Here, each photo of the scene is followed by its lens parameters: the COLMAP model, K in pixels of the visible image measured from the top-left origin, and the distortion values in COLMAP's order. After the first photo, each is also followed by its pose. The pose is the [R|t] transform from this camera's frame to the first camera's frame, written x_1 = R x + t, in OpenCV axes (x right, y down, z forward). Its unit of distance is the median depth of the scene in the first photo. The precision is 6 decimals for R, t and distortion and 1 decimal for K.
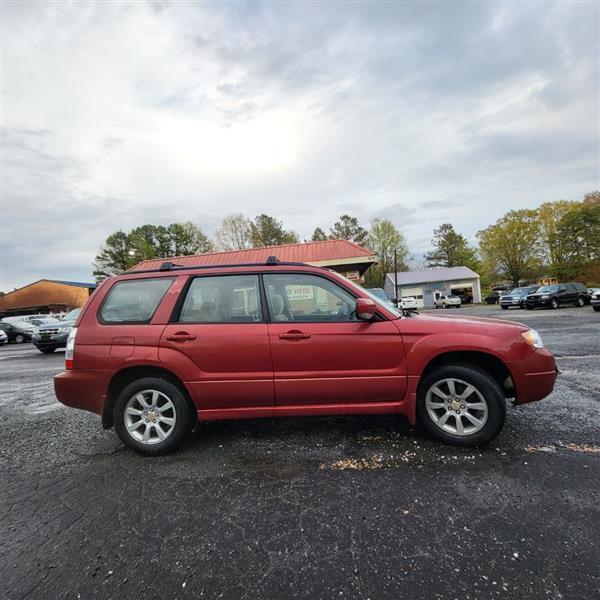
lens RADIAL K [[321.6, 0, 312.5], [0, 321.6, 315.5], [0, 0, 1]] dist [-0.000540, 0.000624]
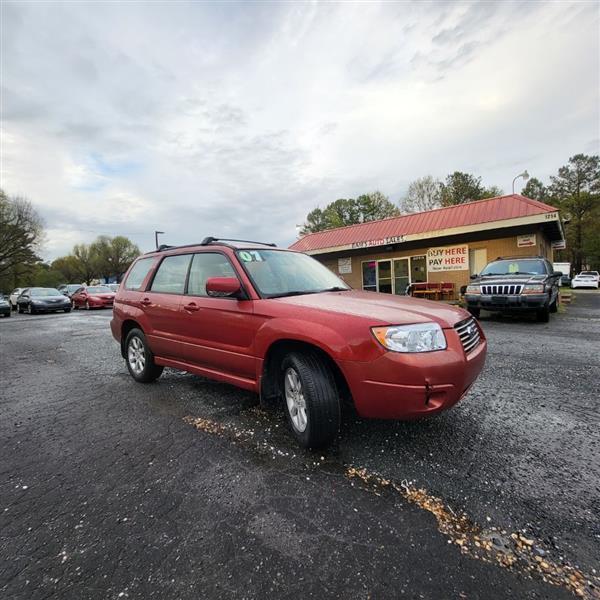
lens RADIAL K [[328.2, 0, 297.6], [0, 328.2, 299.1], [0, 0, 1]] dist [-0.000802, -0.000526]
pose [[0.798601, 0.066114, -0.598219, 0.062610], [-0.039440, 0.997561, 0.057597, -0.003512], [0.600568, -0.022404, 0.799260, 0.016315]]
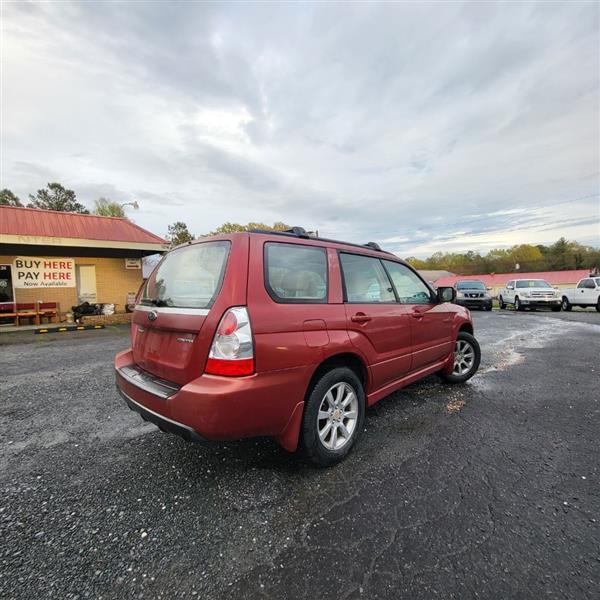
lens RADIAL K [[308.5, 0, 303.7], [0, 308.5, 342.3], [0, 0, 1]] dist [0.002355, -0.000816]
pose [[0.647913, -0.073974, 0.758114, -0.080497], [0.004985, 0.995664, 0.092893, 0.003751], [-0.761698, -0.056408, 0.645472, 0.039646]]
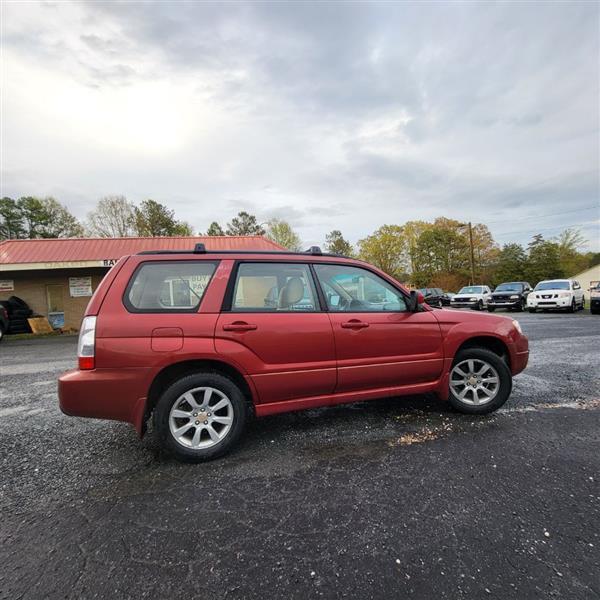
lens RADIAL K [[314.2, 0, 312.4], [0, 314.2, 327.9], [0, 0, 1]] dist [-0.000406, -0.000400]
pose [[0.938588, -0.006794, 0.344973, -0.036174], [-0.008394, 0.999061, 0.042512, 0.002065], [-0.344937, -0.042797, 0.937649, 0.006686]]
